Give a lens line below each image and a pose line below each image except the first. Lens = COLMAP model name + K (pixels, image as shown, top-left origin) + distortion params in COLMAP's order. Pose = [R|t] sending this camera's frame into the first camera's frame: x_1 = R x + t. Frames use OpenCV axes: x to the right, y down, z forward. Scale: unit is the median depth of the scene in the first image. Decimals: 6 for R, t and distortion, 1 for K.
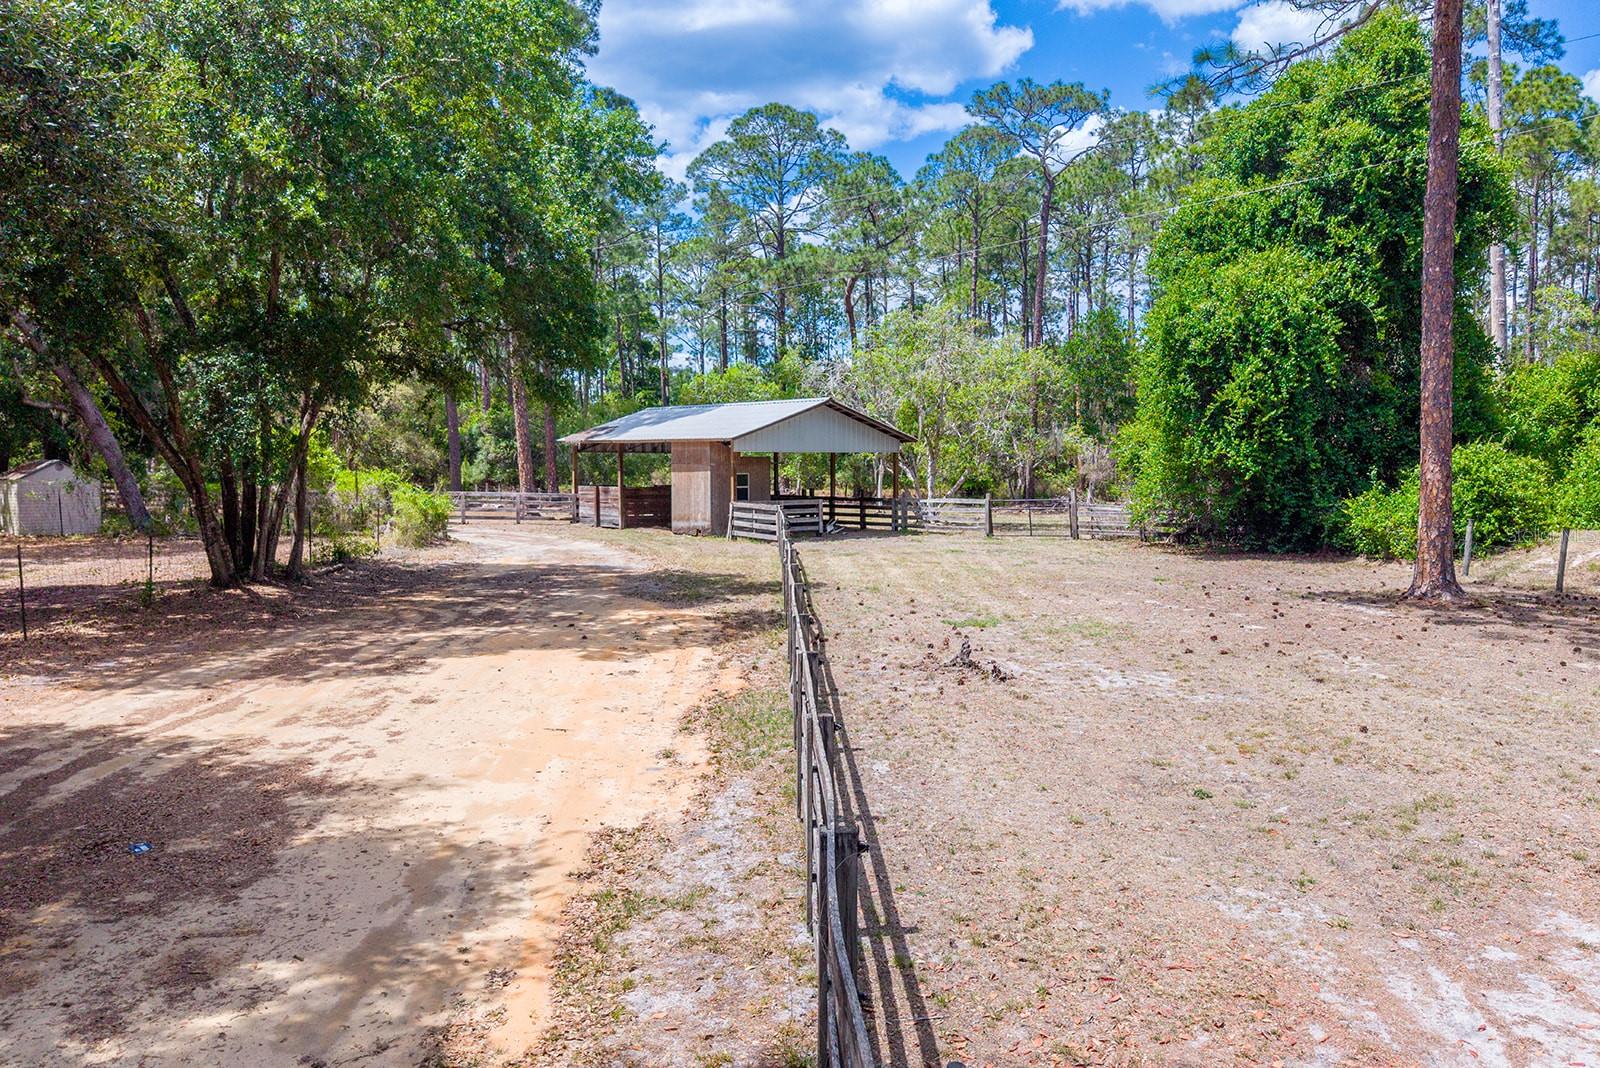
lens RADIAL K [[1279.1, 0, 799.6], [0, 1279.1, 536.6], [0, 0, 1]] dist [0.030692, -0.043233]
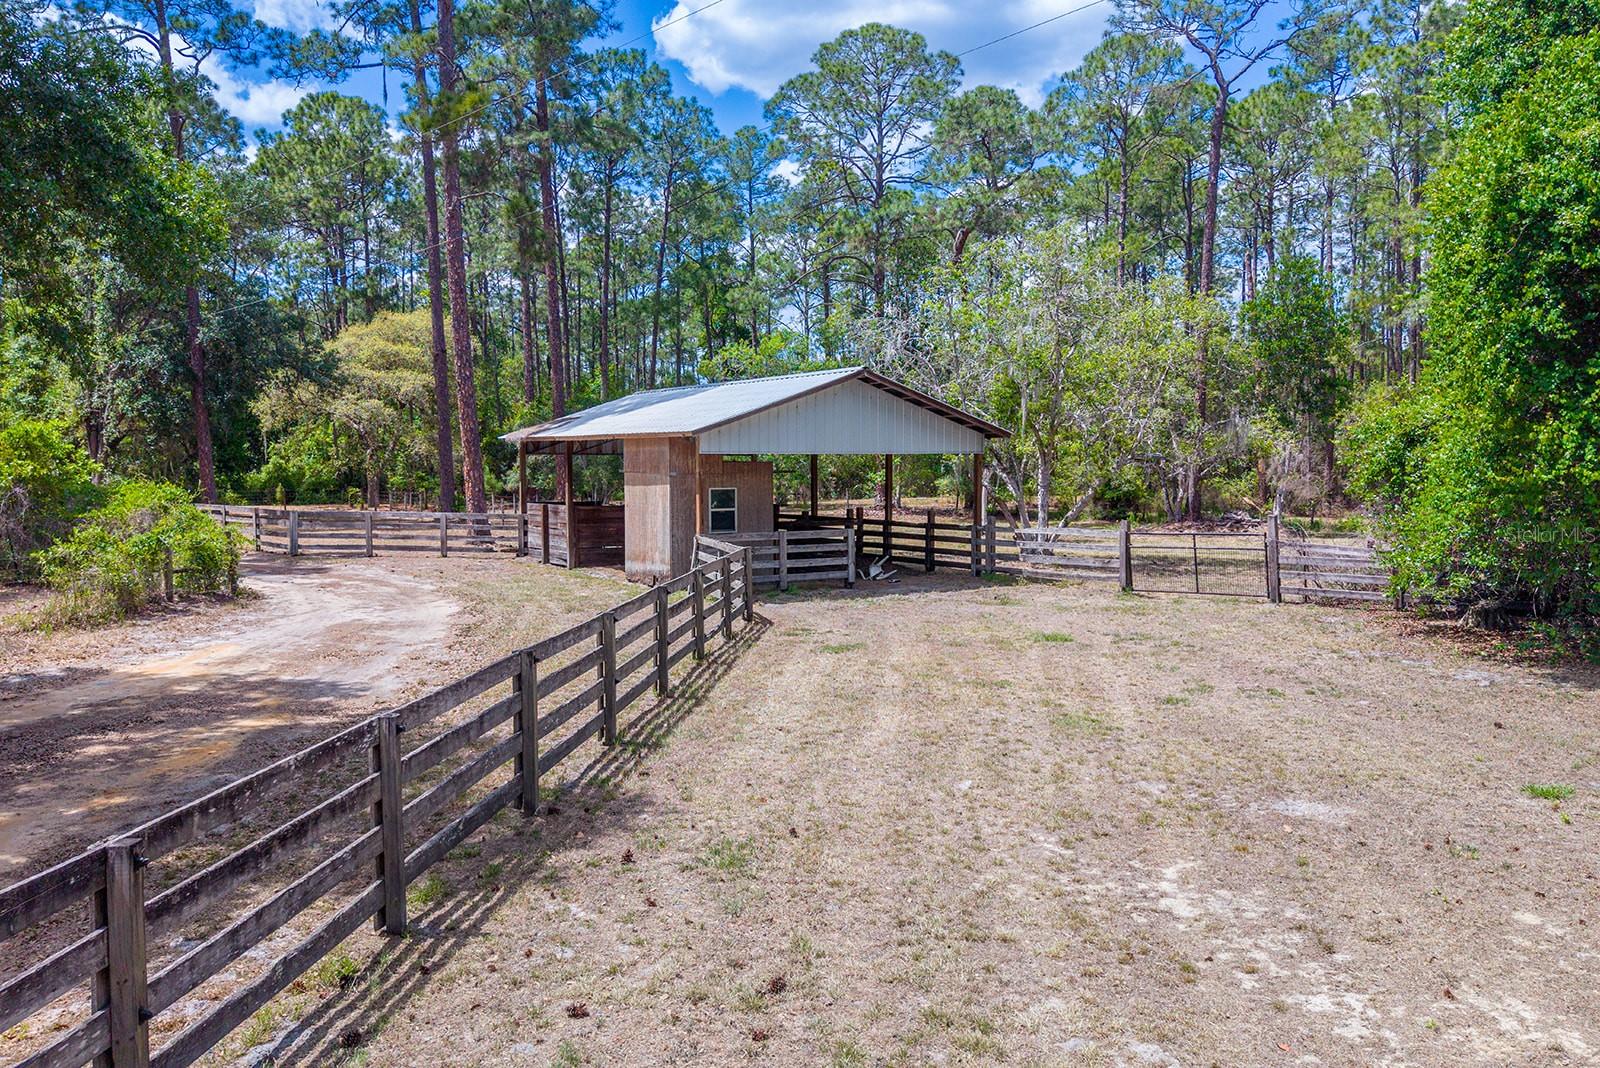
lens RADIAL K [[1279.1, 0, 799.8], [0, 1279.1, 527.0], [0, 0, 1]] dist [0.030692, -0.043233]
pose [[0.992781, 0.004809, -0.119842, 0.058128], [-0.005671, 0.999960, -0.006857, -0.022457], [0.119804, 0.007487, 0.992769, 0.326779]]
